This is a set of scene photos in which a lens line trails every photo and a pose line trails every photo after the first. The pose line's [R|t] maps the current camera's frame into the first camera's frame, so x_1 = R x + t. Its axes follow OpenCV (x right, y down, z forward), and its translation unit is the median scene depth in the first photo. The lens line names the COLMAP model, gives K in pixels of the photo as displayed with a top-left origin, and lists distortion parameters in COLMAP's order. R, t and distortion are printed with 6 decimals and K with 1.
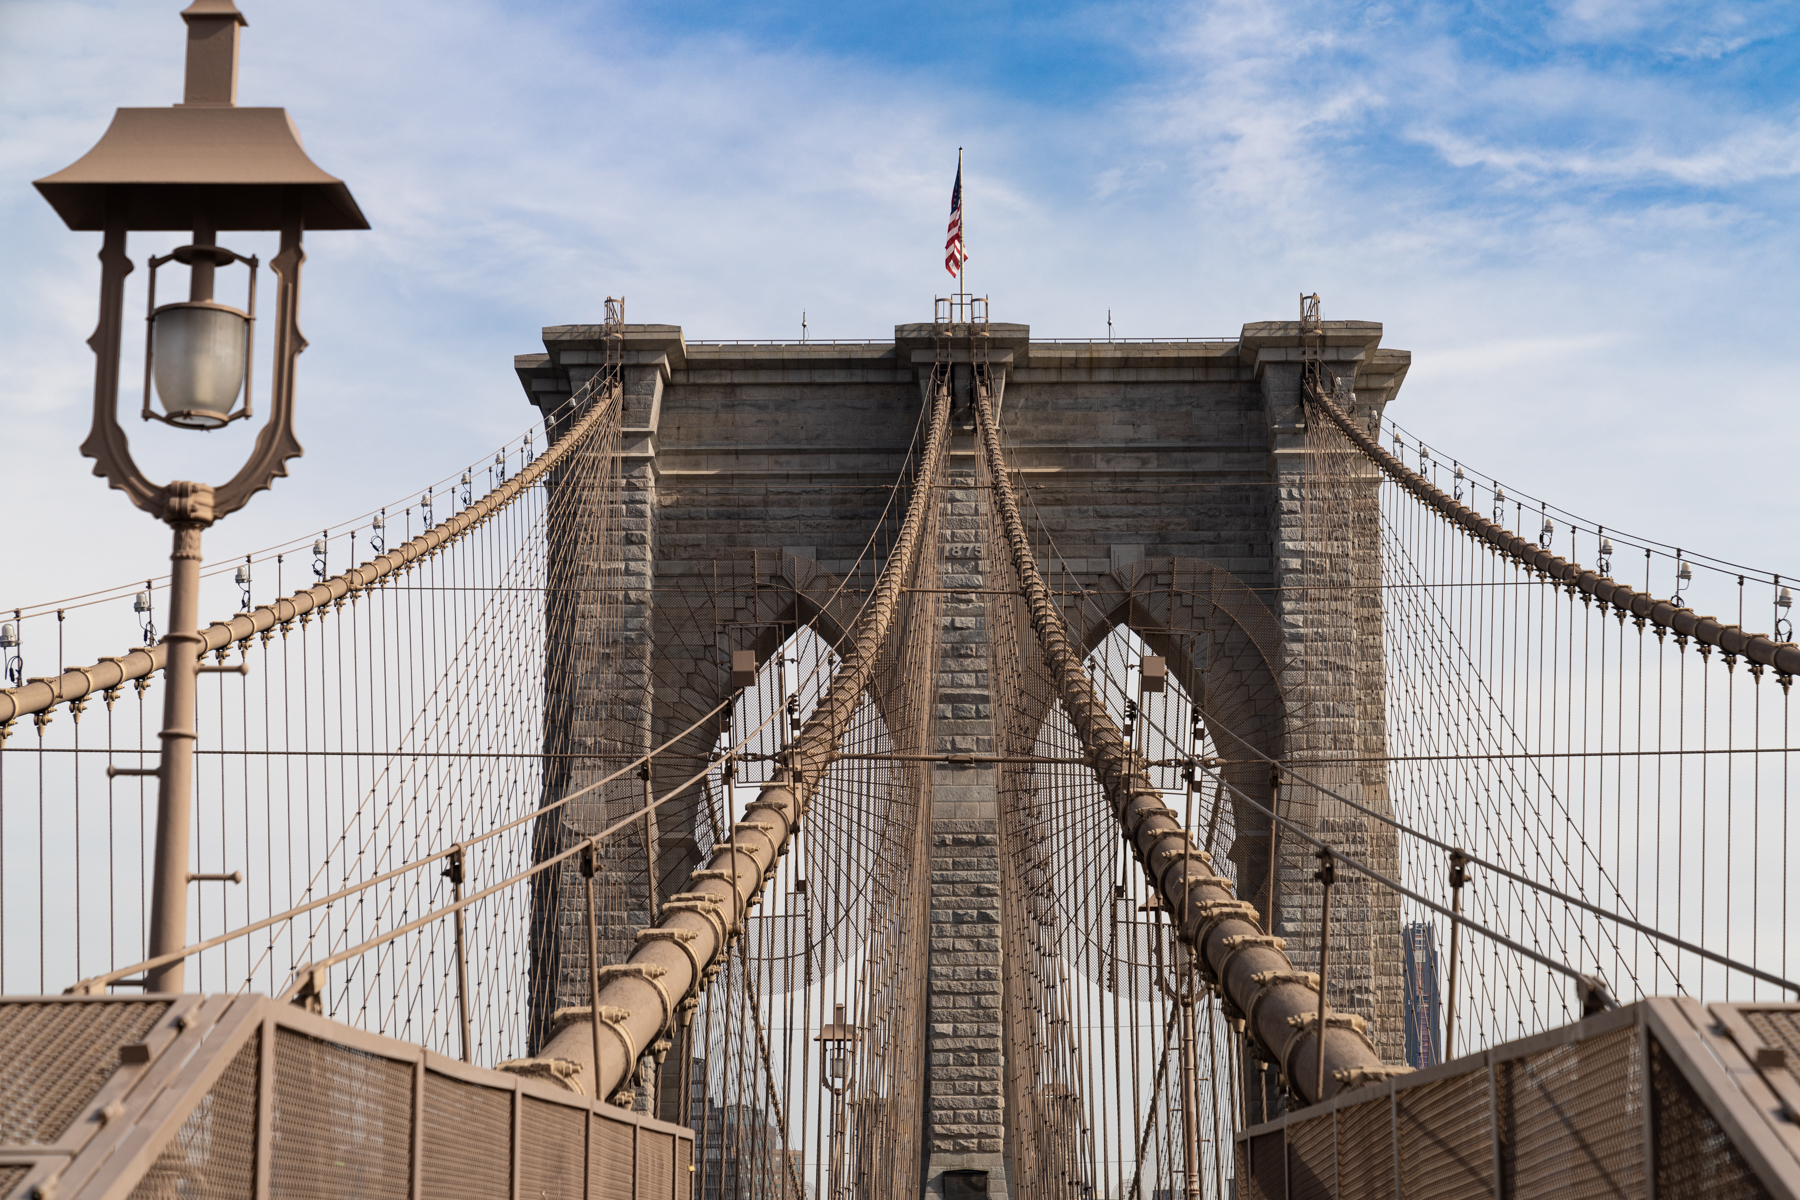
lens RADIAL K [[3671.1, 0, 900.0], [0, 3671.1, 598.9], [0, 0, 1]] dist [0.281616, 0.000000]
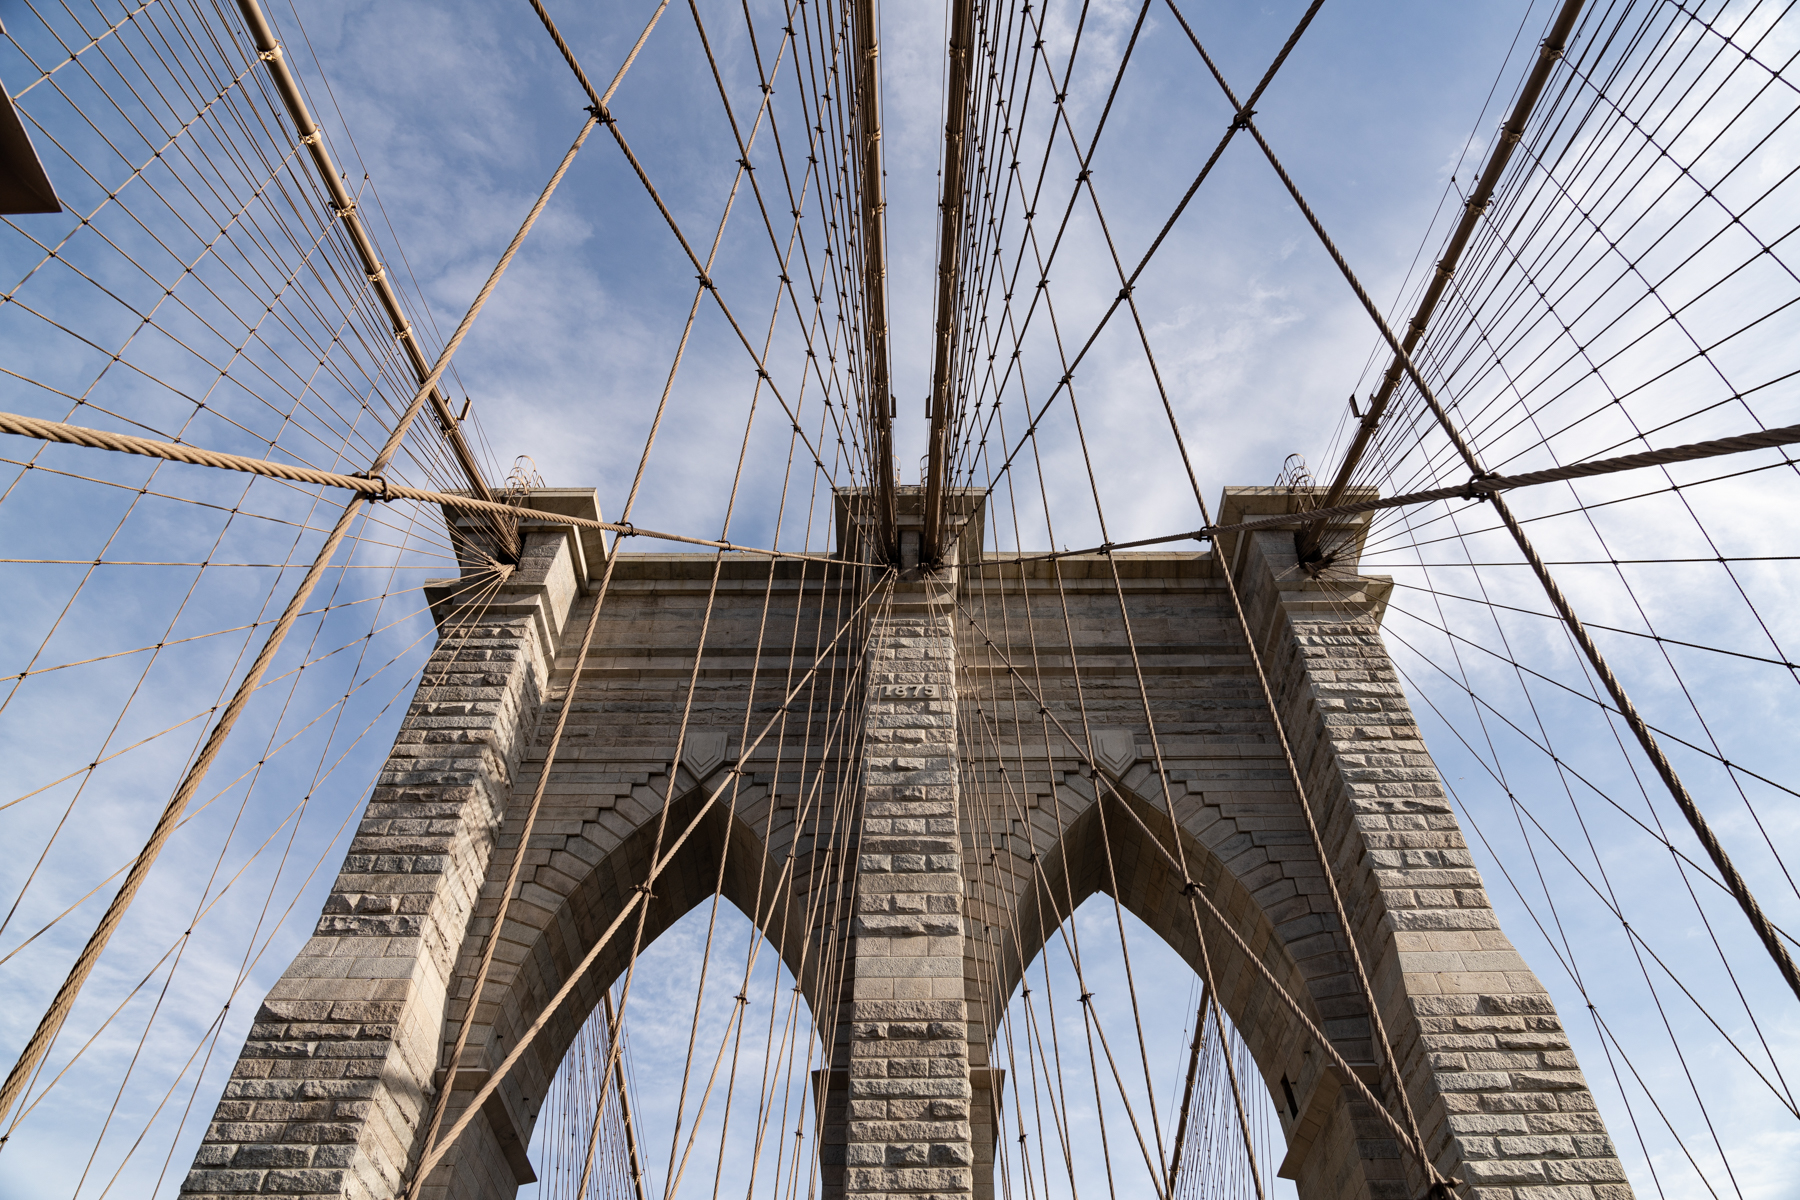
lens RADIAL K [[1254.2, 0, 918.5], [0, 1254.2, 599.1], [0, 0, 1]] dist [-0.007310, 0.002601]
pose [[0.999550, 0.021258, 0.021144, 0.012955], [-0.004467, 0.802910, -0.596084, 0.129548], [-0.029648, 0.595721, 0.802644, 0.772406]]
